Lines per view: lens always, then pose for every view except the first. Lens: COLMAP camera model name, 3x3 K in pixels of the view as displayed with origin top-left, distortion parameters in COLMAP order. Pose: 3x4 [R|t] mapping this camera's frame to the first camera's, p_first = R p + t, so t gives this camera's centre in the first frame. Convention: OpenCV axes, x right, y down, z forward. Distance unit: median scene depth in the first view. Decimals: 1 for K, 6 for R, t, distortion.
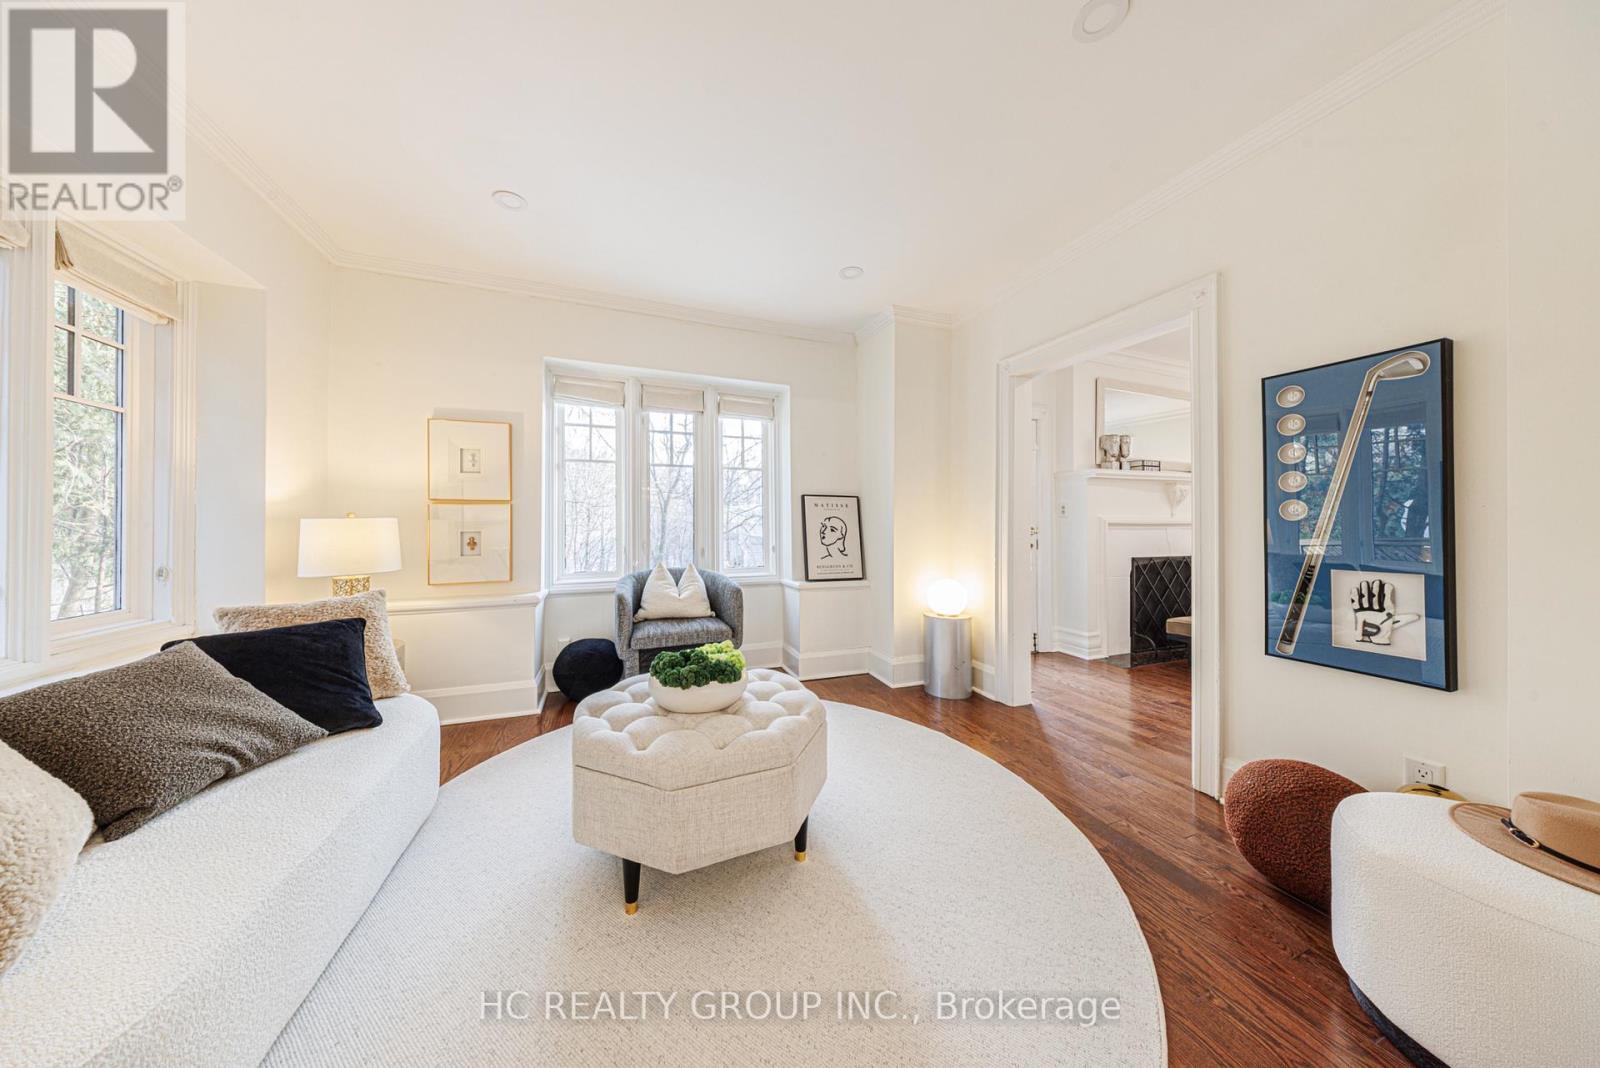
lens RADIAL K [[470.1, 0, 760.8], [0, 470.1, 522.7], [0, 0, 1]] dist [-0.003588, -0.000374]
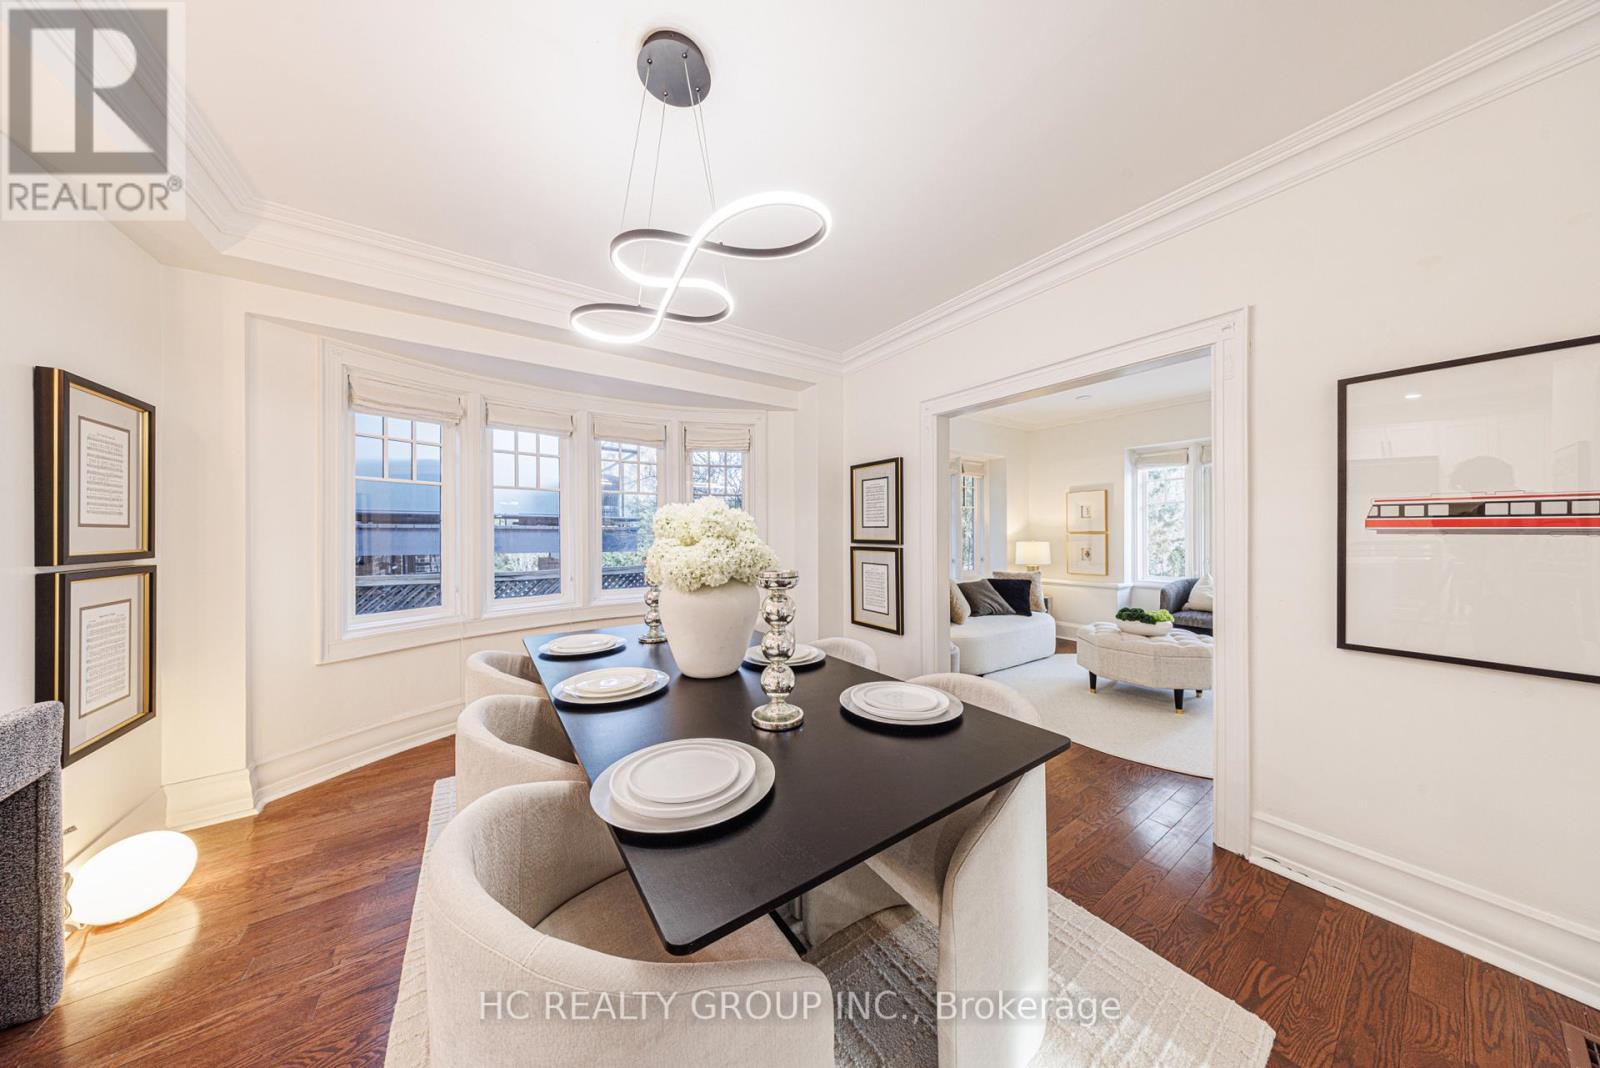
lens RADIAL K [[470.1, 0, 816.4], [0, 470.1, 524.4], [0, 0, 1]] dist [-0.003588, -0.000374]
pose [[0.302974, -0.014094, -0.952895, 0.780615], [0.005831, 0.999899, -0.012935, -0.052688], [0.952981, -0.001638, 0.303025, -0.571389]]
